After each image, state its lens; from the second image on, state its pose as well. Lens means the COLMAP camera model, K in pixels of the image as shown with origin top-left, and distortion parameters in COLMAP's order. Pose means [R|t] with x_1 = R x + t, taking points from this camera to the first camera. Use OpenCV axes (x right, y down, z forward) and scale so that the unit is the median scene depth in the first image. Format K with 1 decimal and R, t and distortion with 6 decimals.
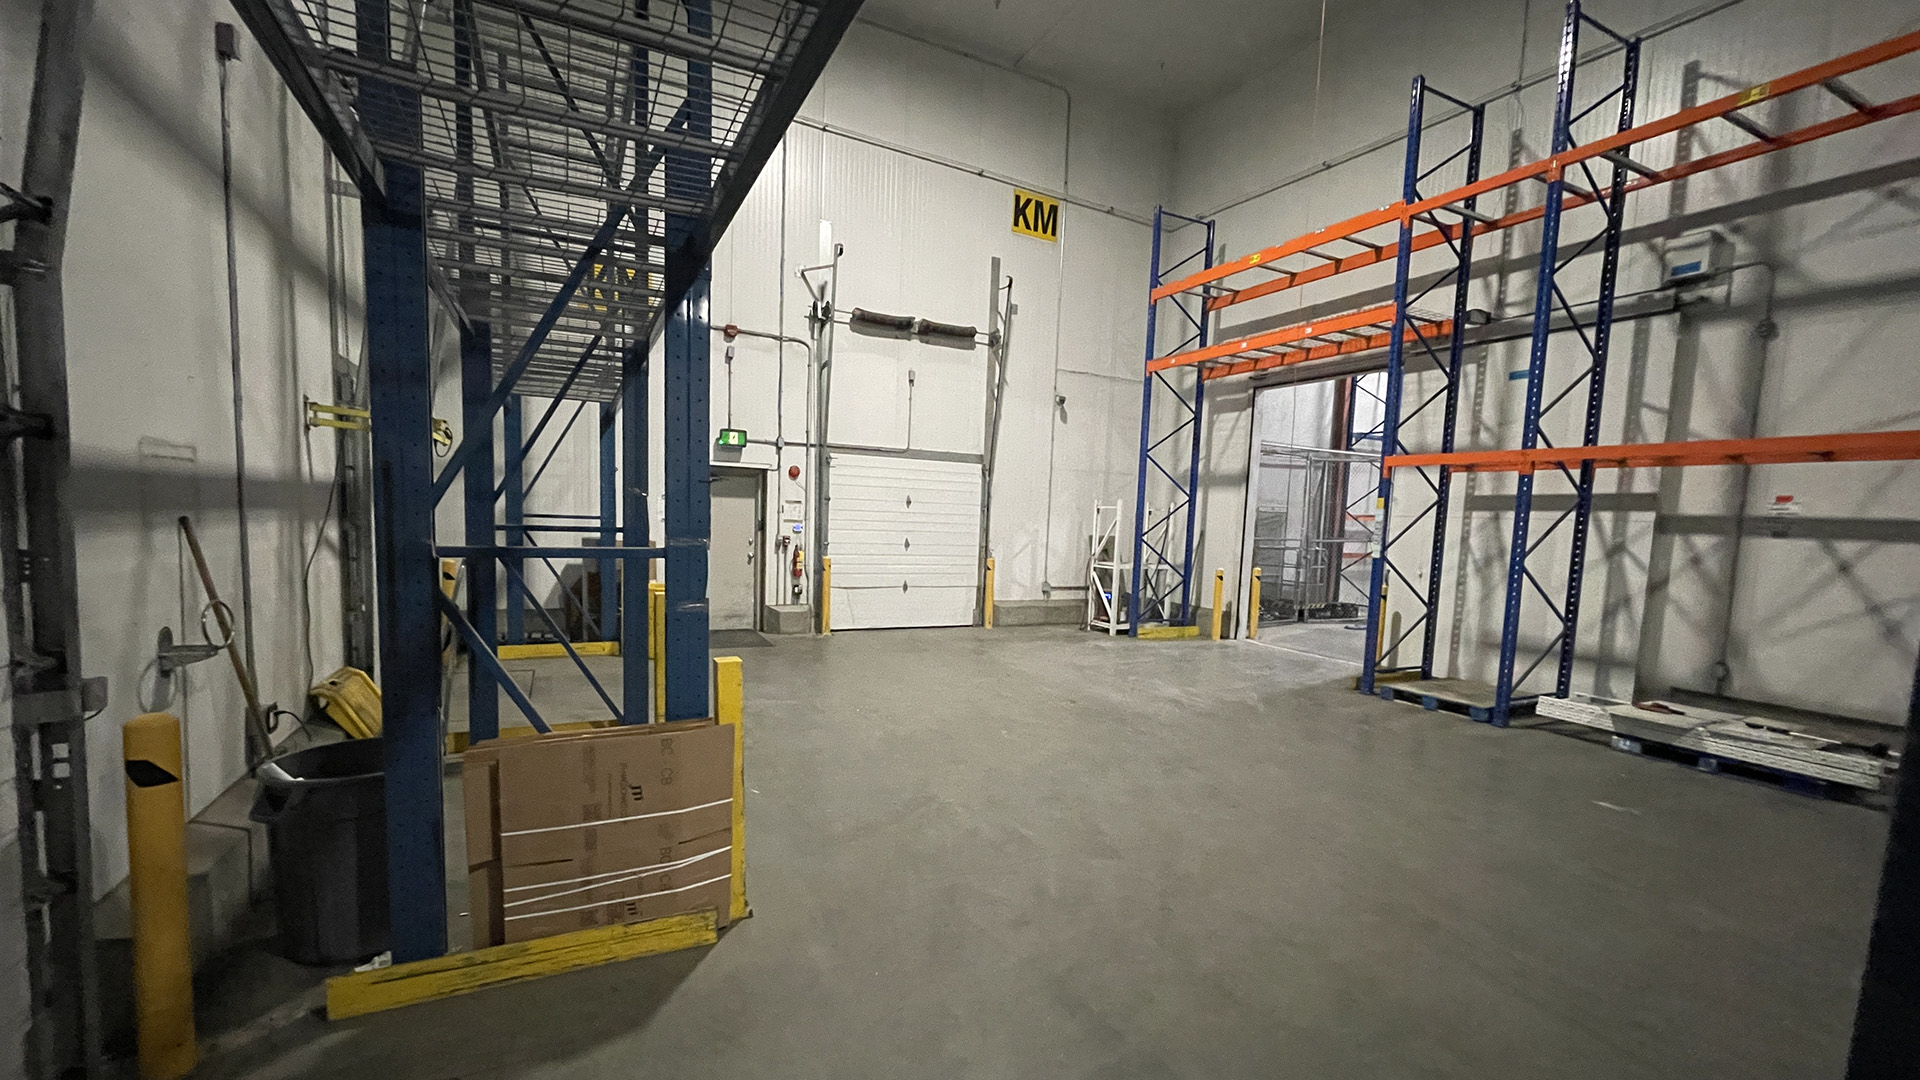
lens RADIAL K [[782.5, 0, 959.6], [0, 782.5, 540.0], [0, 0, 1]] dist [-0.000004, -0.000002]
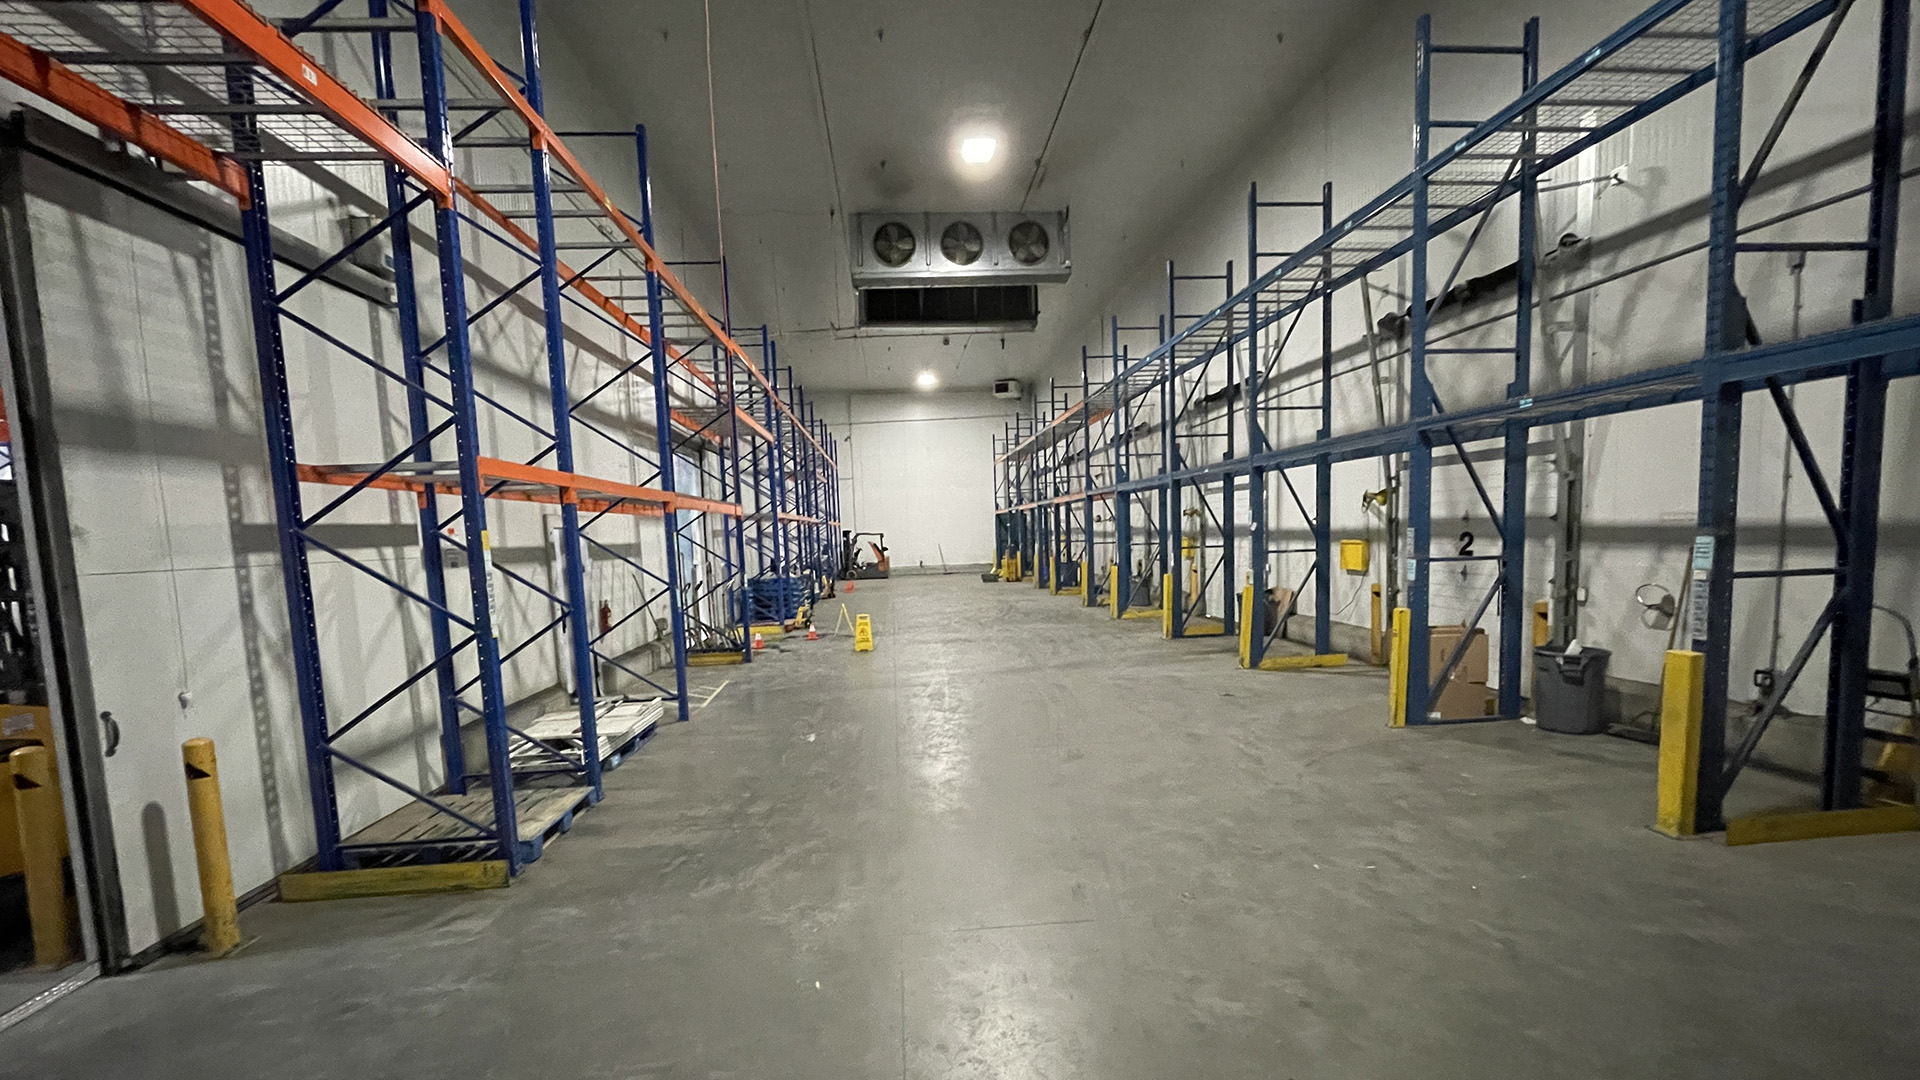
lens RADIAL K [[782.5, 0, 959.9], [0, 782.5, 535.8], [0, 0, 1]] dist [-0.000004, -0.000002]
pose [[-0.925849, -0.017740, 0.377478, 0.013861], [0.001613, 0.998703, 0.050892, -0.075229], [-0.377891, 0.047728, -0.924619, 1.310312]]
